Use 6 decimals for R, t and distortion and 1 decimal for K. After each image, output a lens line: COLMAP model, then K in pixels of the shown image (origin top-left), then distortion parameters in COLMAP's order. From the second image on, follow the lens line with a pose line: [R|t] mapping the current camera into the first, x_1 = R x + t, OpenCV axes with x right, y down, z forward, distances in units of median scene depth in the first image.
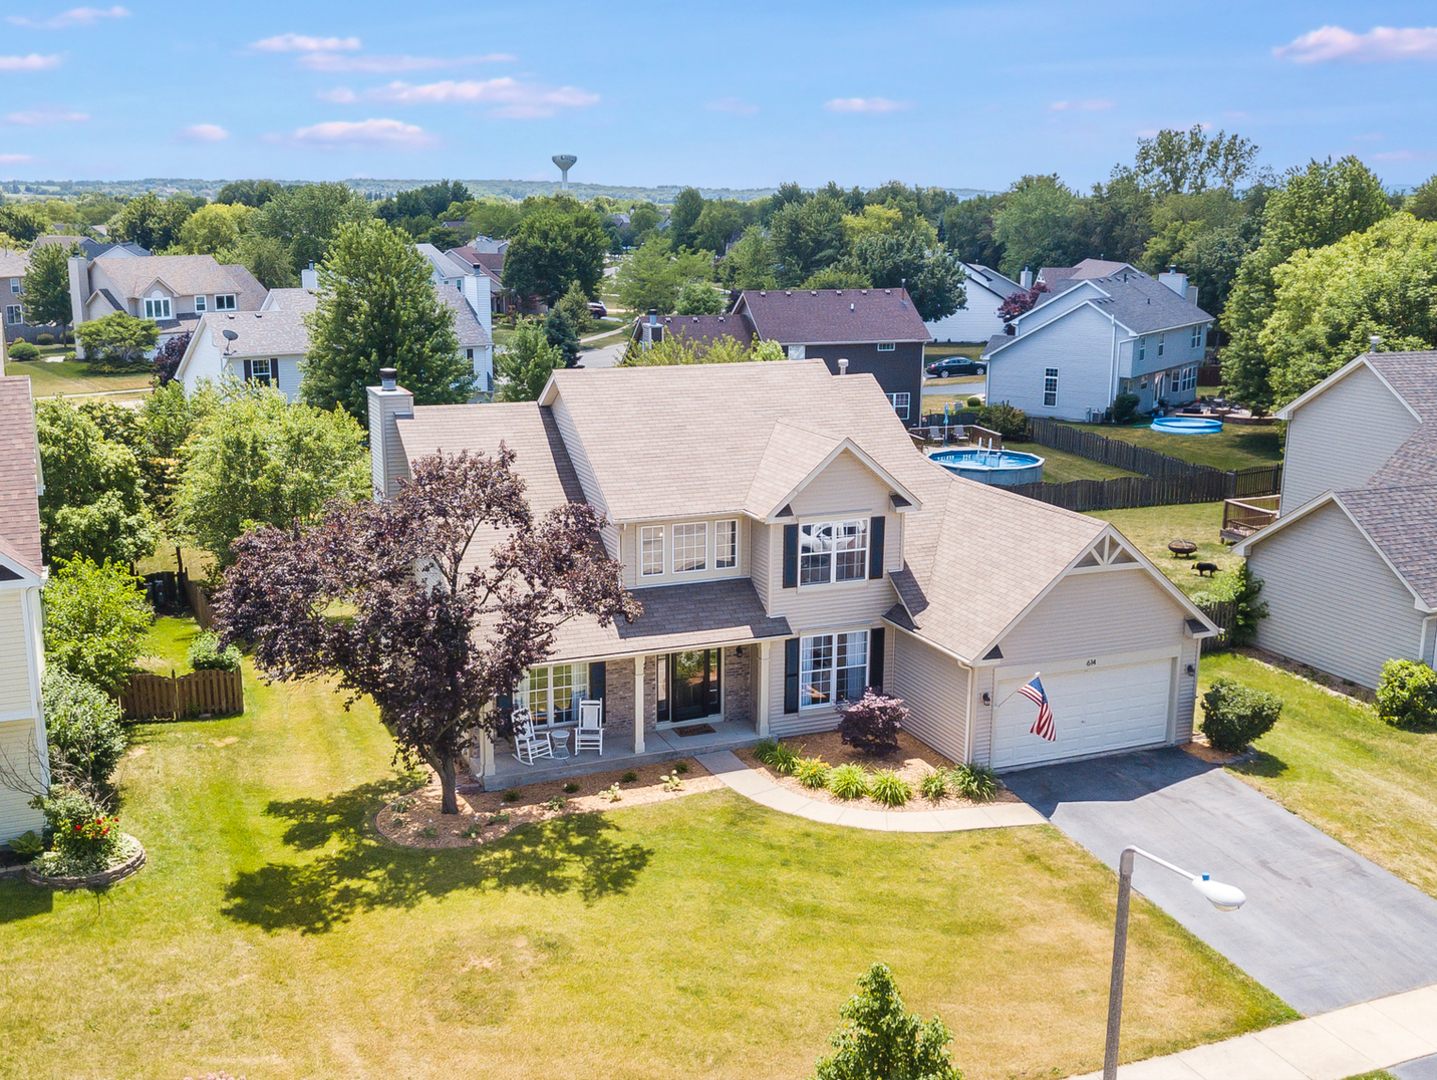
lens RADIAL K [[1491.2, 0, 718.5], [0, 1491.2, 540.0], [0, 0, 1]] dist [0.020287, -0.007327]
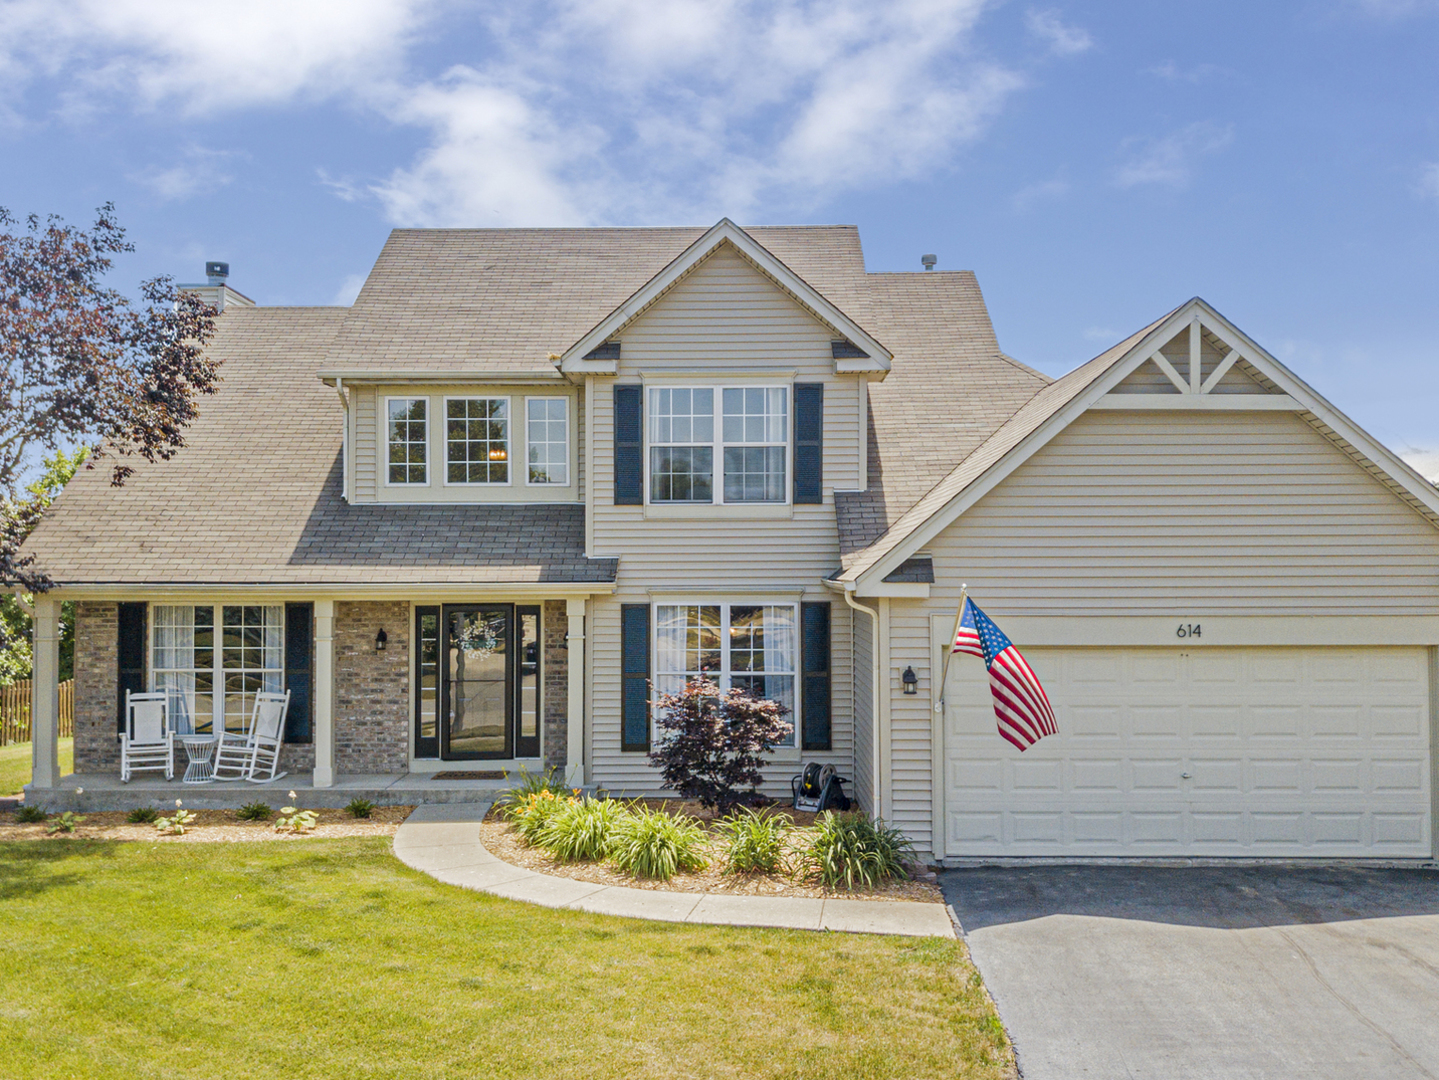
lens RADIAL K [[1493.3, 0, 719.5], [0, 1493.3, 540.0], [0, 0, 1]] dist [0.020287, -0.007327]
pose [[0.920620, -0.014070, -0.390207, 0.287563], [-0.080257, 0.971193, -0.224370, 0.162270], [0.382123, 0.237876, 0.892971, 0.532471]]
